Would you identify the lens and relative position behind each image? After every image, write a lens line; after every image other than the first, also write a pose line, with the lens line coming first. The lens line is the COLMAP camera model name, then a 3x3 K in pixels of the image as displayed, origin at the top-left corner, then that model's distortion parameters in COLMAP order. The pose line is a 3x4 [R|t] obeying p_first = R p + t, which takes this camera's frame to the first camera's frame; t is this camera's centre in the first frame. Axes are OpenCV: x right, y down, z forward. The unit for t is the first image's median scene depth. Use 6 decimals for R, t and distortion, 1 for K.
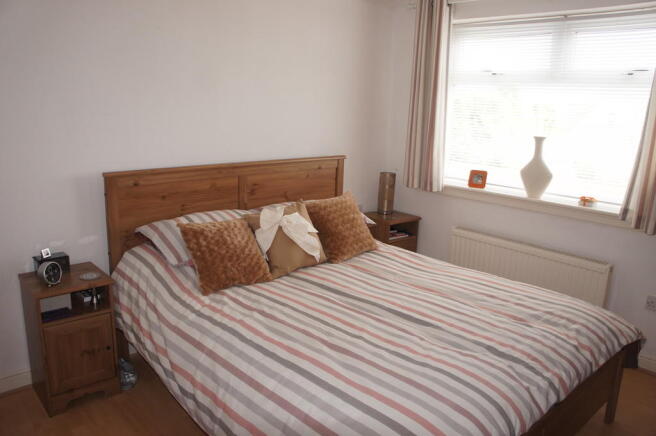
lens RADIAL K [[522.1, 0, 328.0], [0, 522.1, 218.0], [0, 0, 1]] dist [-0.194362, 0.169211]
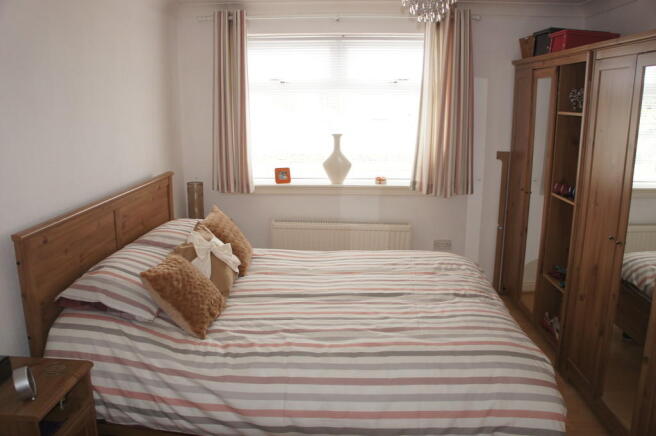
lens RADIAL K [[522.1, 0, 328.0], [0, 522.1, 218.0], [0, 0, 1]] dist [-0.194362, 0.169211]
pose [[0.702070, -0.188306, 0.686759, -0.588644], [0.171971, 0.980693, 0.093097, -0.097568], [-0.691031, 0.052742, 0.720898, 0.142973]]
